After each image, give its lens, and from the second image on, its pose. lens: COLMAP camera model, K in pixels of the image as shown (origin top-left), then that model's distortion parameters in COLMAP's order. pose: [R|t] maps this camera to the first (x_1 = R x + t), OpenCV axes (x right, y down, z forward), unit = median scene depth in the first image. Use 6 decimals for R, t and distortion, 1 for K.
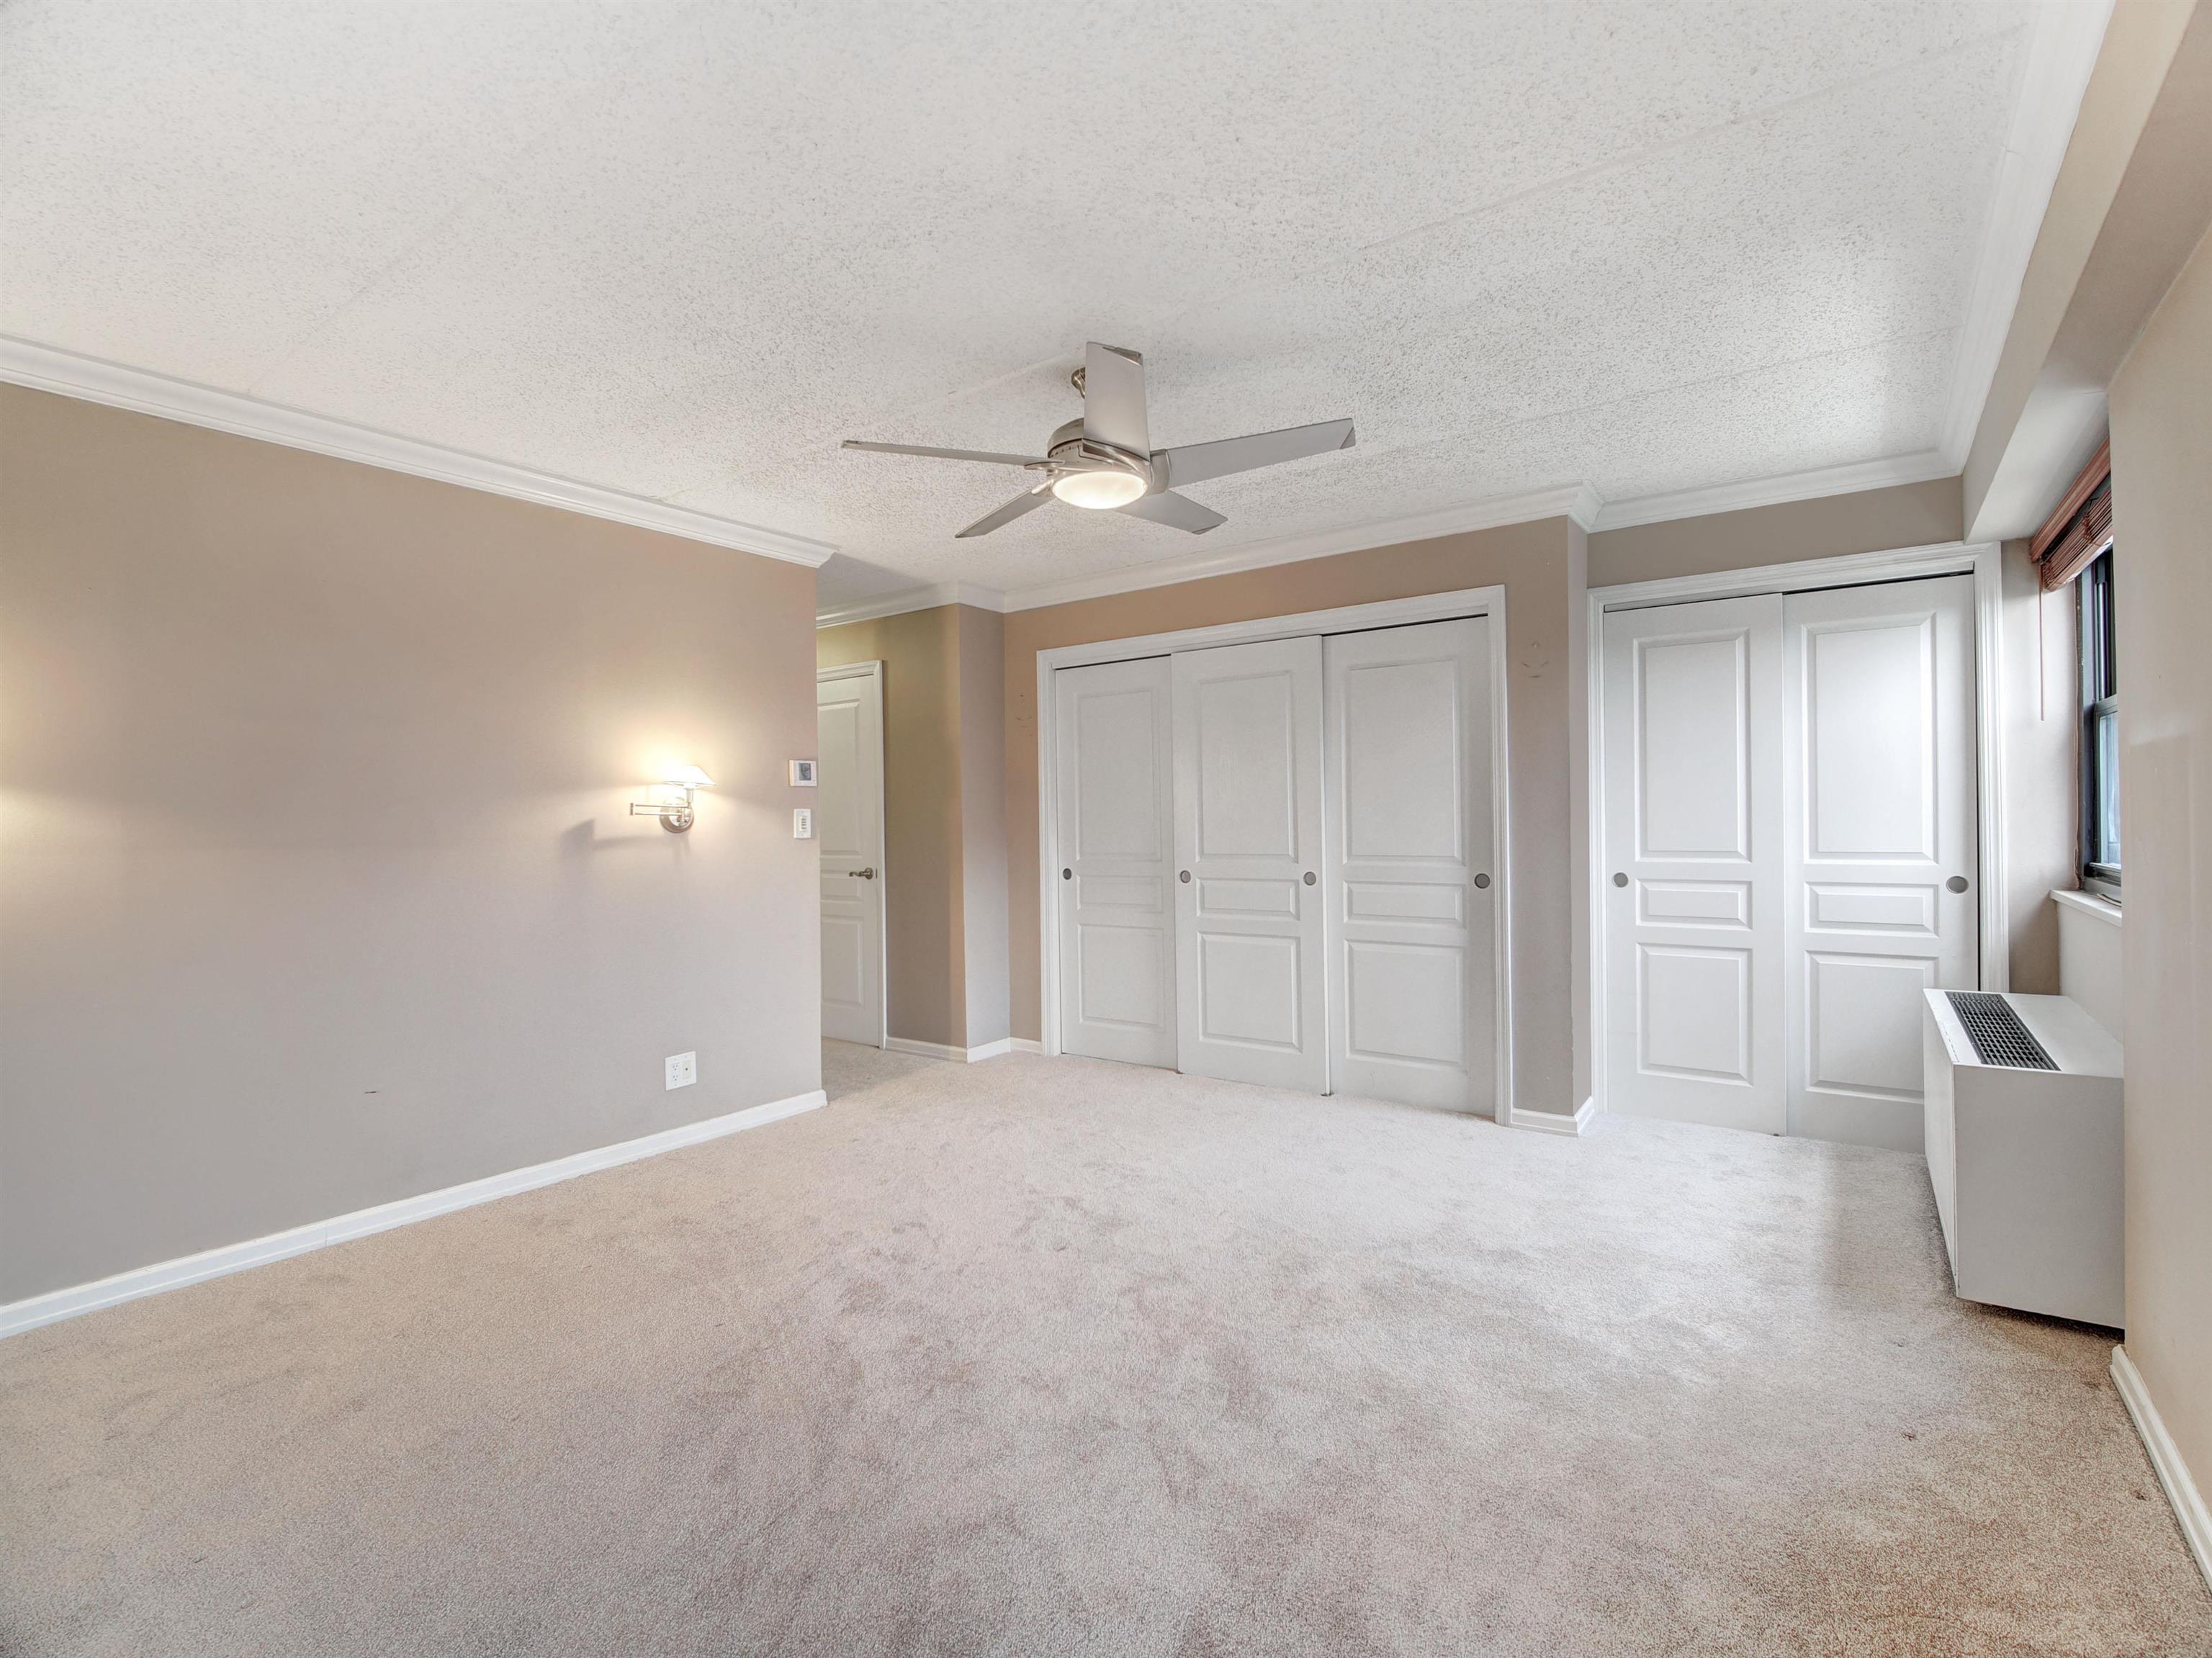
lens RADIAL K [[1004.4, 0, 1108.6], [0, 1004.4, 822.8], [0, 0, 1]] dist [-0.013354, -0.000892]
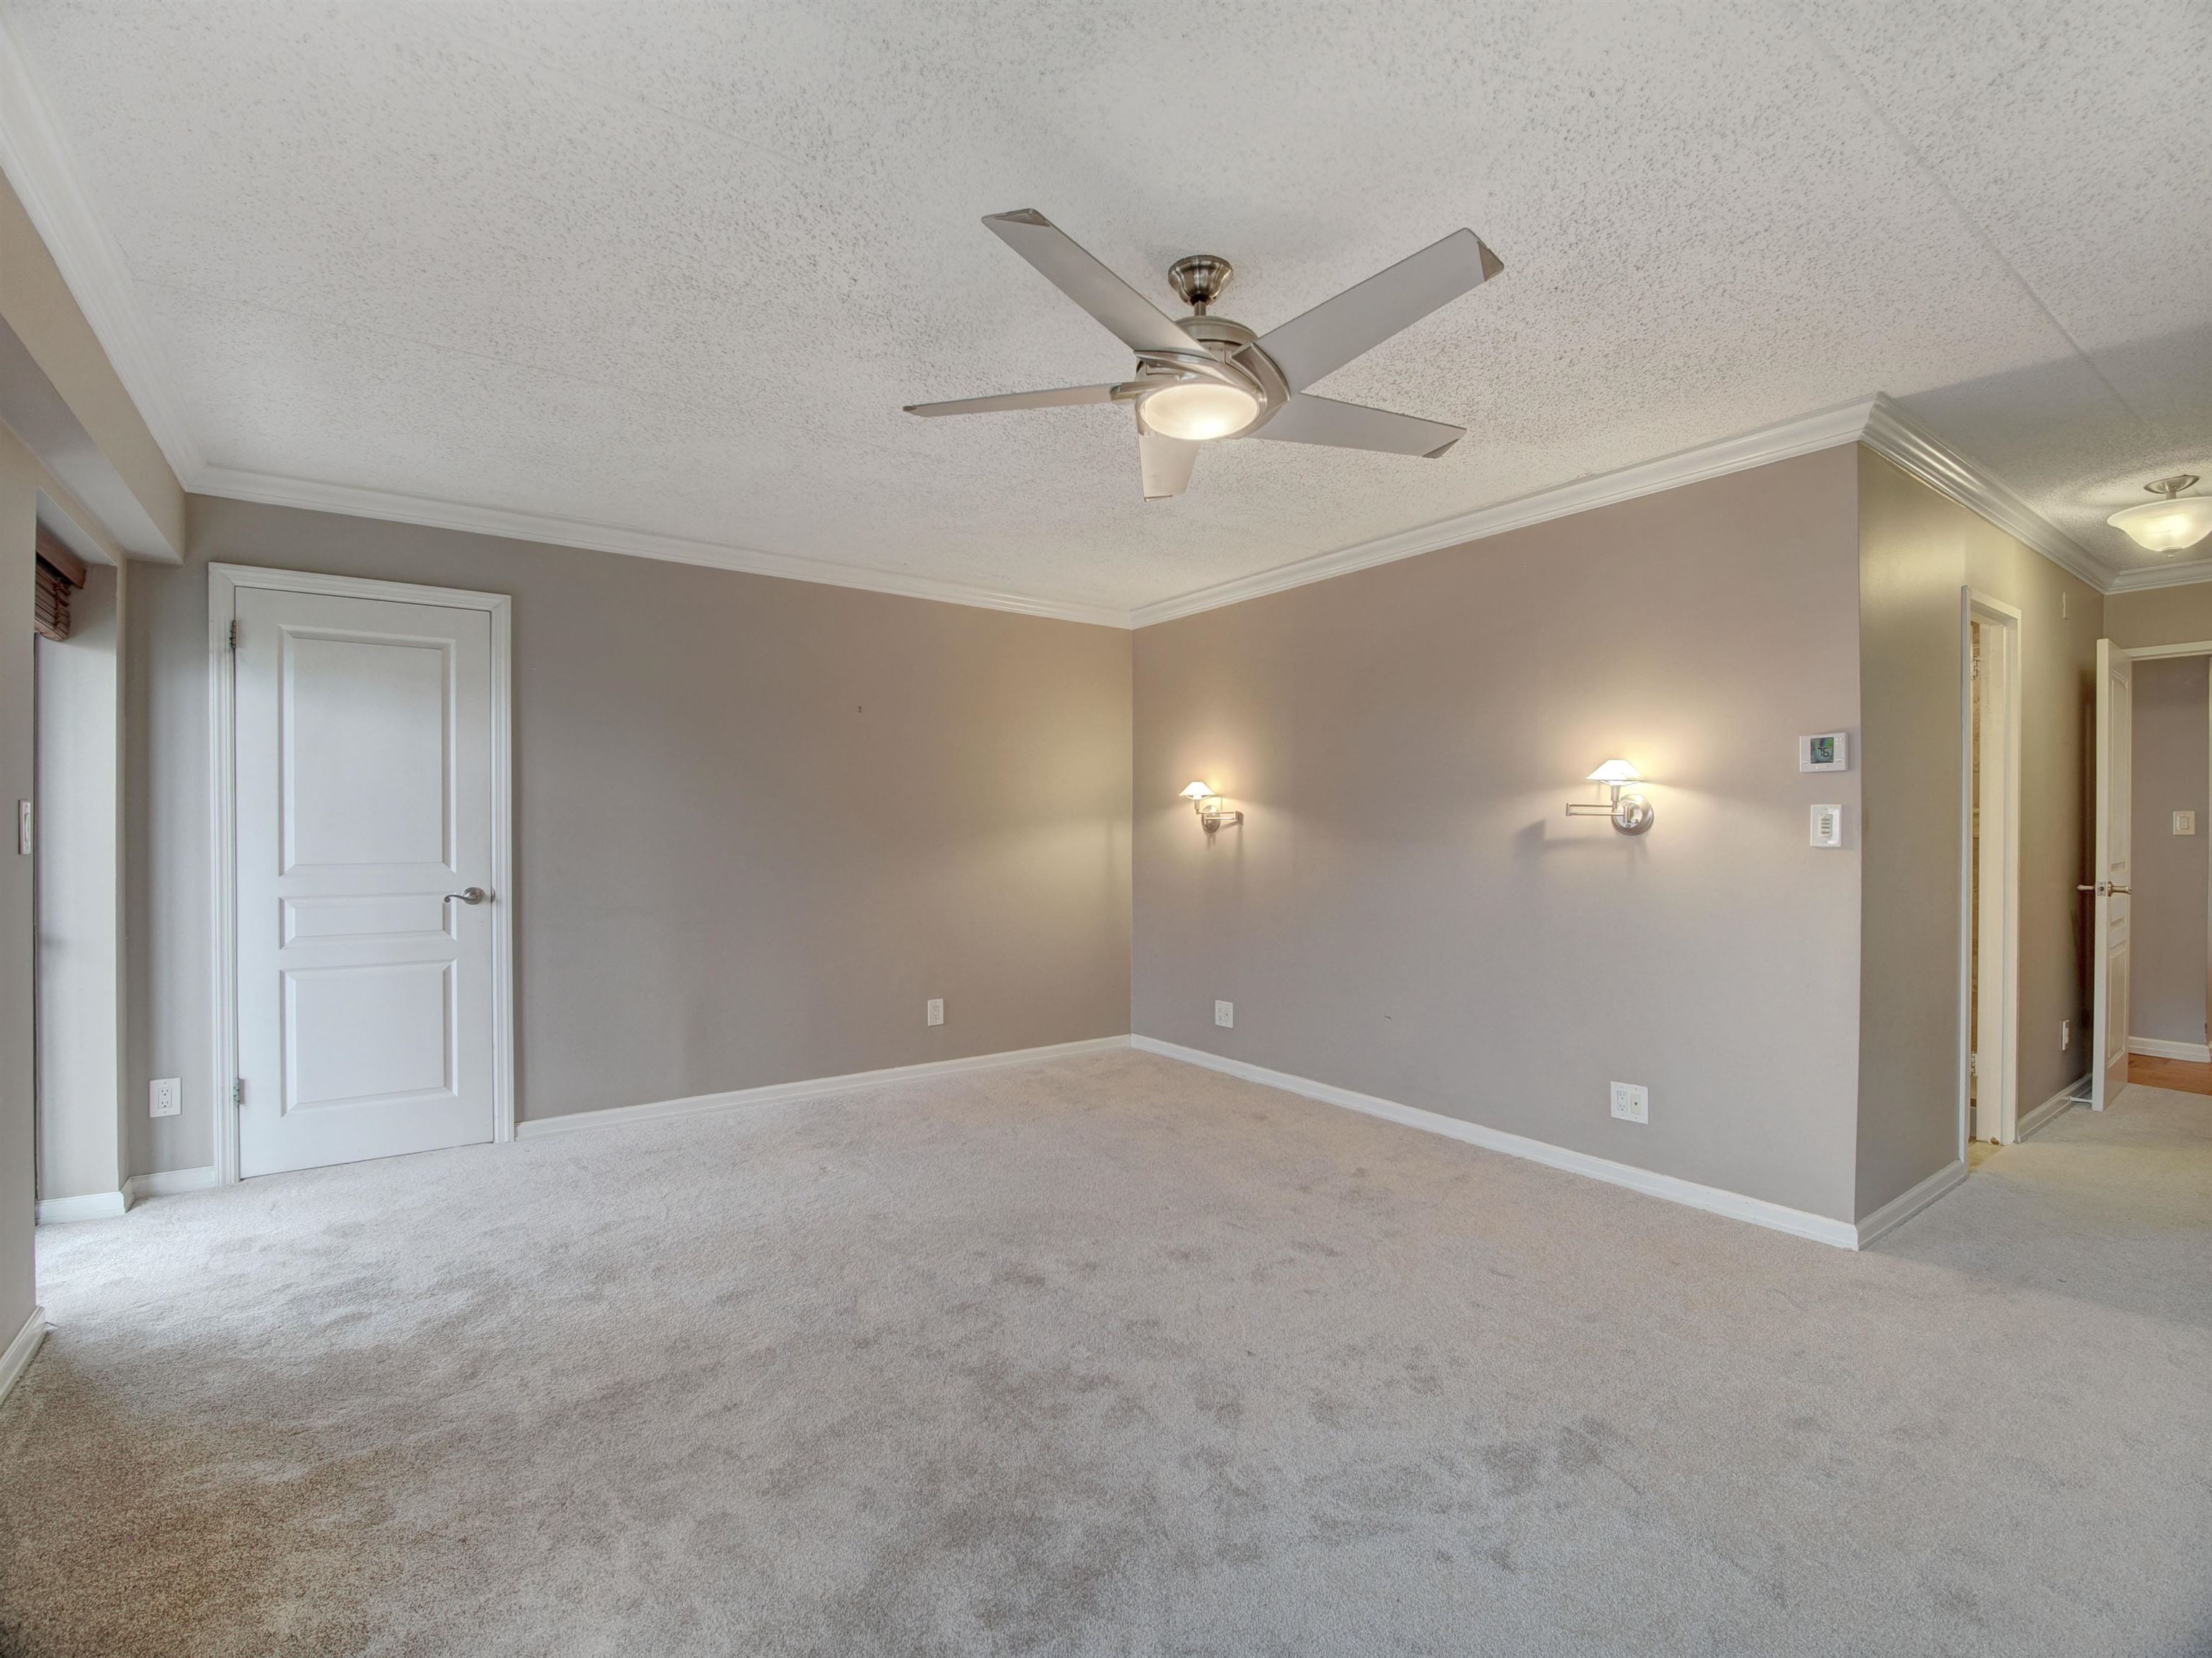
lens RADIAL K [[1004.4, 0, 1108.6], [0, 1004.4, 822.8], [0, 0, 1]] dist [-0.013354, -0.000892]
pose [[-0.297924, 0.017984, -0.954420, 0.550344], [0.013578, 0.999801, 0.014601, -0.020160], [0.954493, -0.008610, -0.298109, 0.818198]]
